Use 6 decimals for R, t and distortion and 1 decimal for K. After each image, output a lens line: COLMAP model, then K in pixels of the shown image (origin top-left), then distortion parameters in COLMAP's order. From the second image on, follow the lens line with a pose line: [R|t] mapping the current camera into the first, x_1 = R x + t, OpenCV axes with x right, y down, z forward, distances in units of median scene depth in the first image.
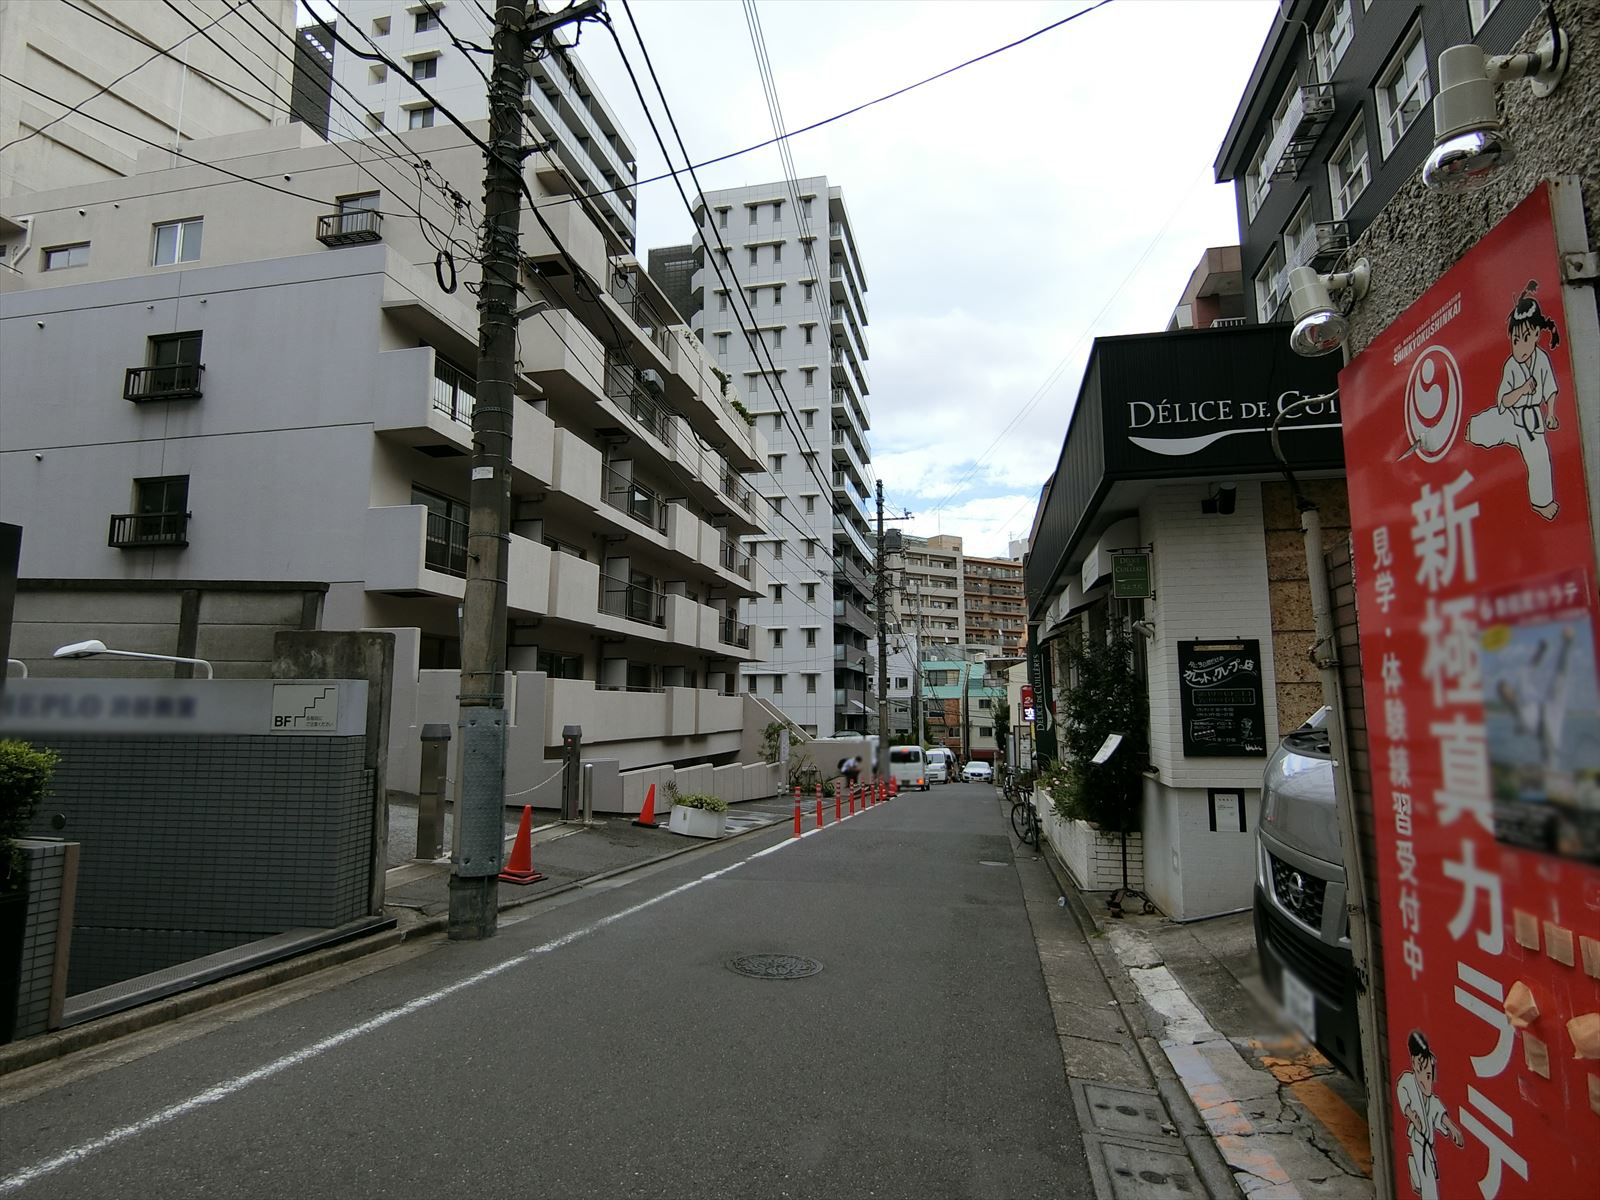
lens RADIAL K [[895.1, 0, 800.0], [0, 895.1, 600.0], [0, 0, 1]] dist [-0.032401, 0.001557]
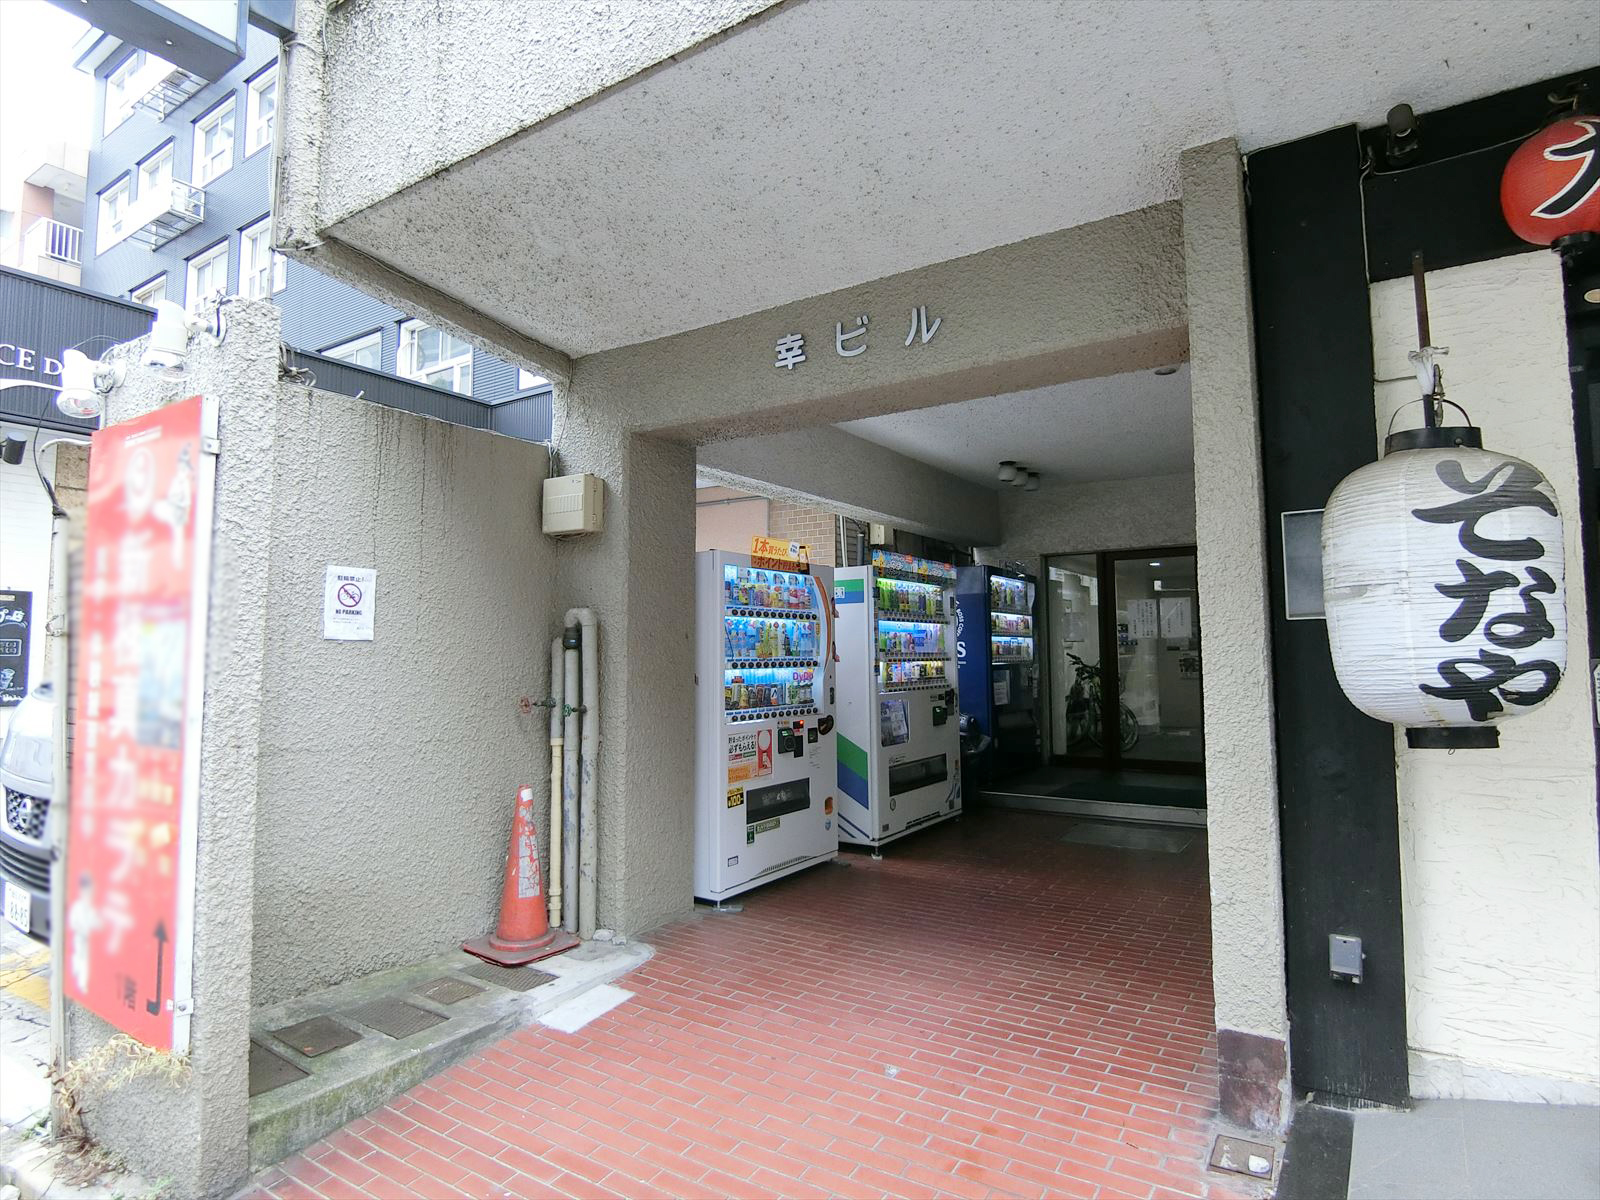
lens RADIAL K [[895.1, 0, 800.0], [0, 895.1, 600.0], [0, 0, 1]] dist [-0.032401, 0.001557]
pose [[0.373708, 0.069496, 0.924939, -0.244765], [-0.121283, 0.992289, -0.025553, -0.086883], [-0.919583, -0.102630, 0.379255, -0.590820]]
